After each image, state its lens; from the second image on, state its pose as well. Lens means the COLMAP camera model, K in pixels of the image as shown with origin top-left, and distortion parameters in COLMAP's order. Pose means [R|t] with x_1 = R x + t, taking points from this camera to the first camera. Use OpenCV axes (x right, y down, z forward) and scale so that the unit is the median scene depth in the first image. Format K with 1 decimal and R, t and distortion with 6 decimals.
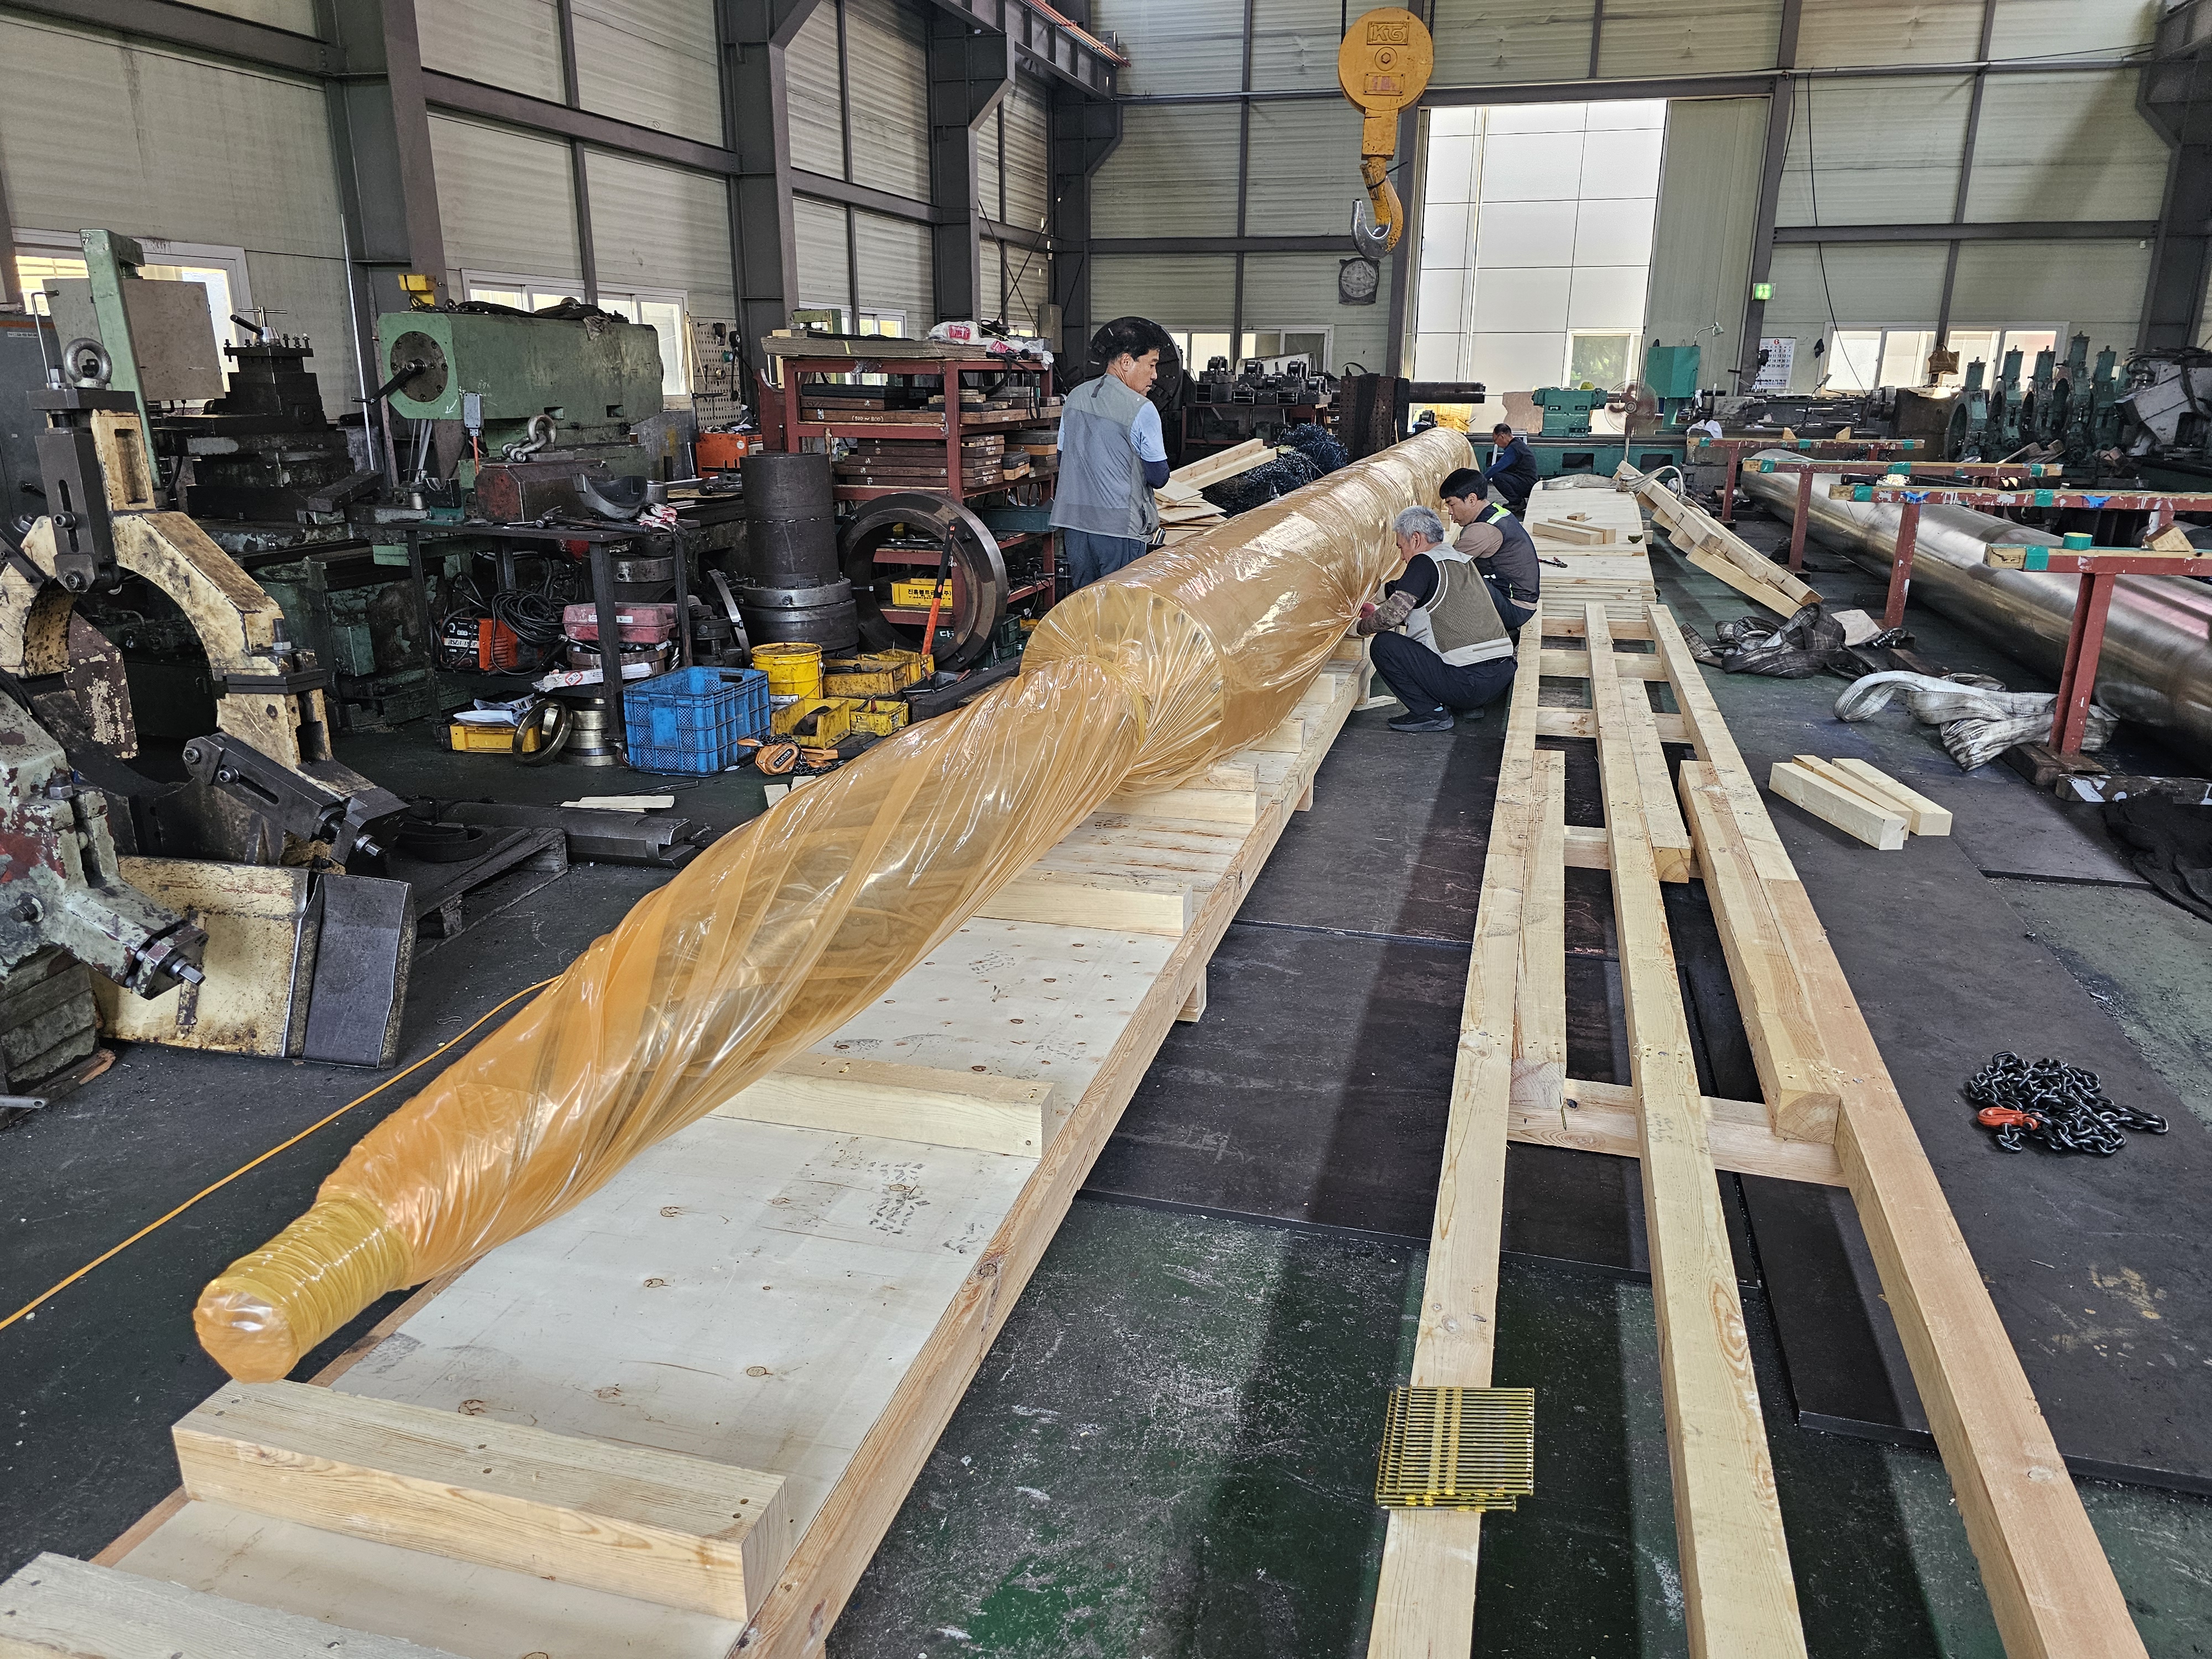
lens RADIAL K [[1489.0, 0, 1124.4], [0, 1489.0, 846.2], [0, 0, 1]] dist [0.019530, -0.022802]
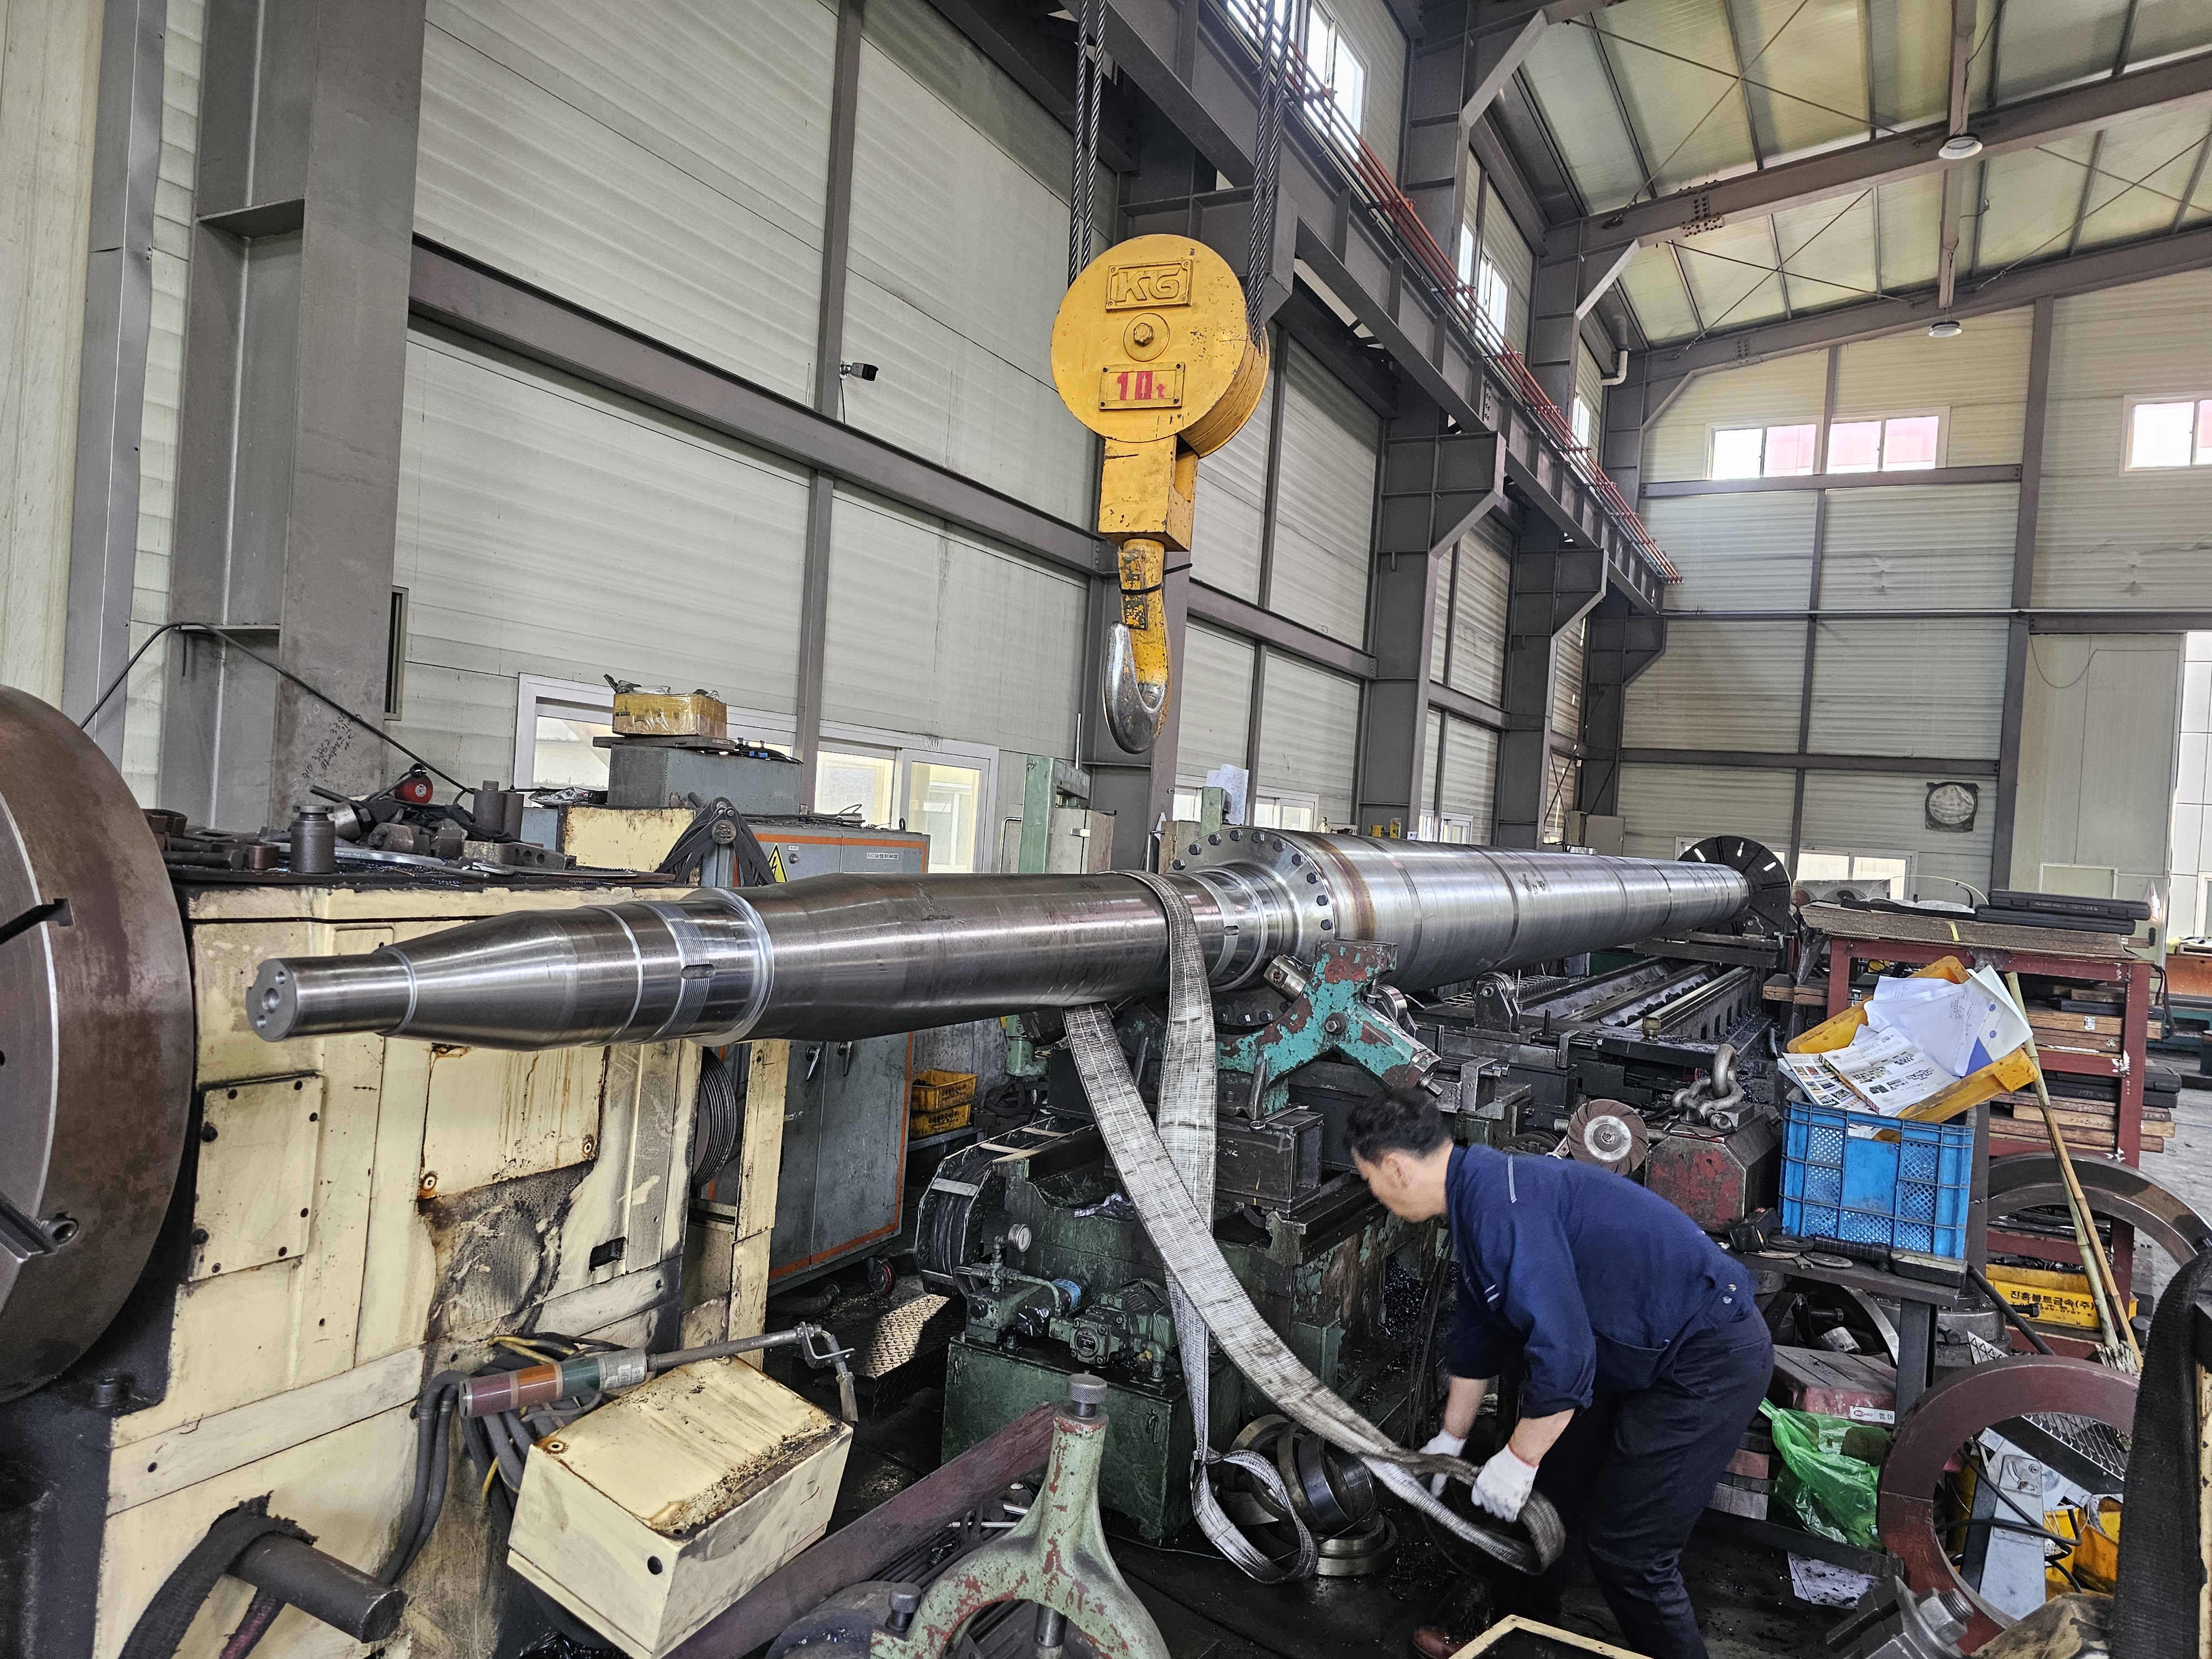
lens RADIAL K [[1489.0, 0, 1102.6], [0, 1489.0, 833.0], [0, 0, 1]] dist [0.019530, -0.022802]
pose [[0.973986, 0.057929, -0.219078, -0.147762], [-0.122662, 0.947670, -0.294748, -0.045321], [0.190539, 0.313953, 0.930123, 0.095450]]
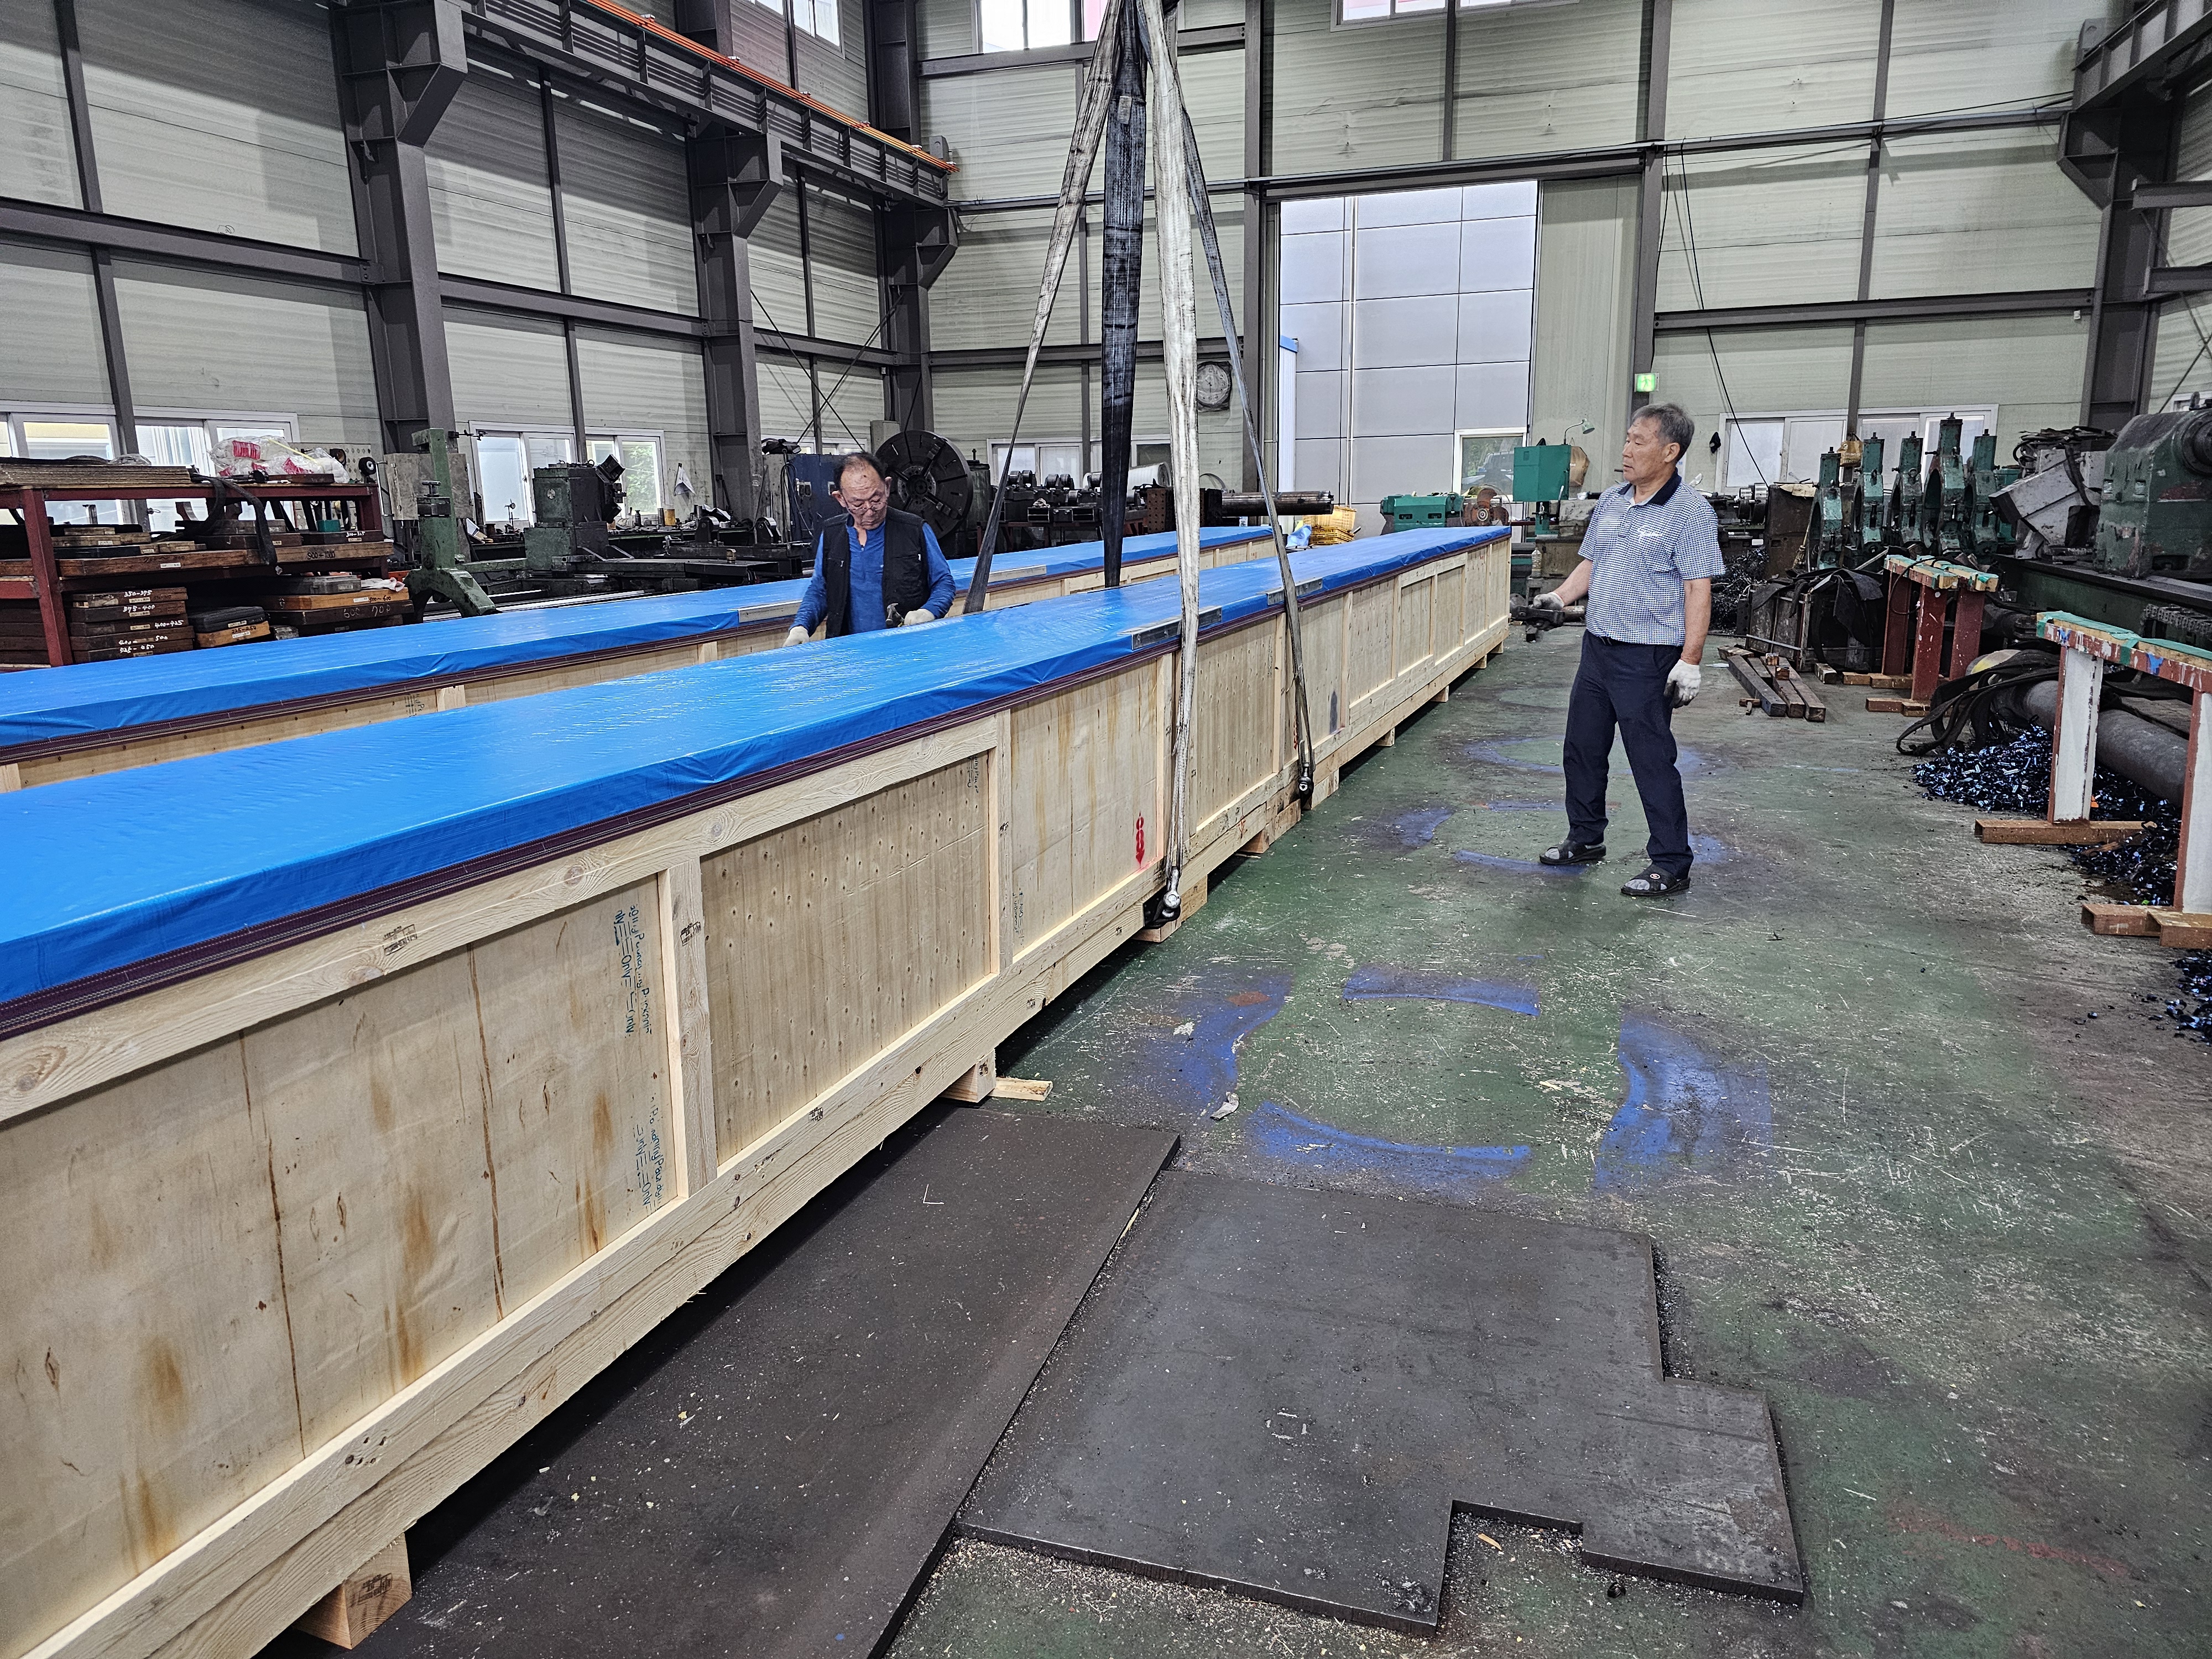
lens RADIAL K [[1489.0, 0, 1097.3], [0, 1489.0, 823.9], [0, 0, 1]] dist [0.019530, -0.022802]
pose [[0.998413, -0.015384, -0.054178, 0.143711], [0.010620, 0.996139, -0.087141, -0.035624], [0.055310, 0.086428, 0.994722, 0.119571]]
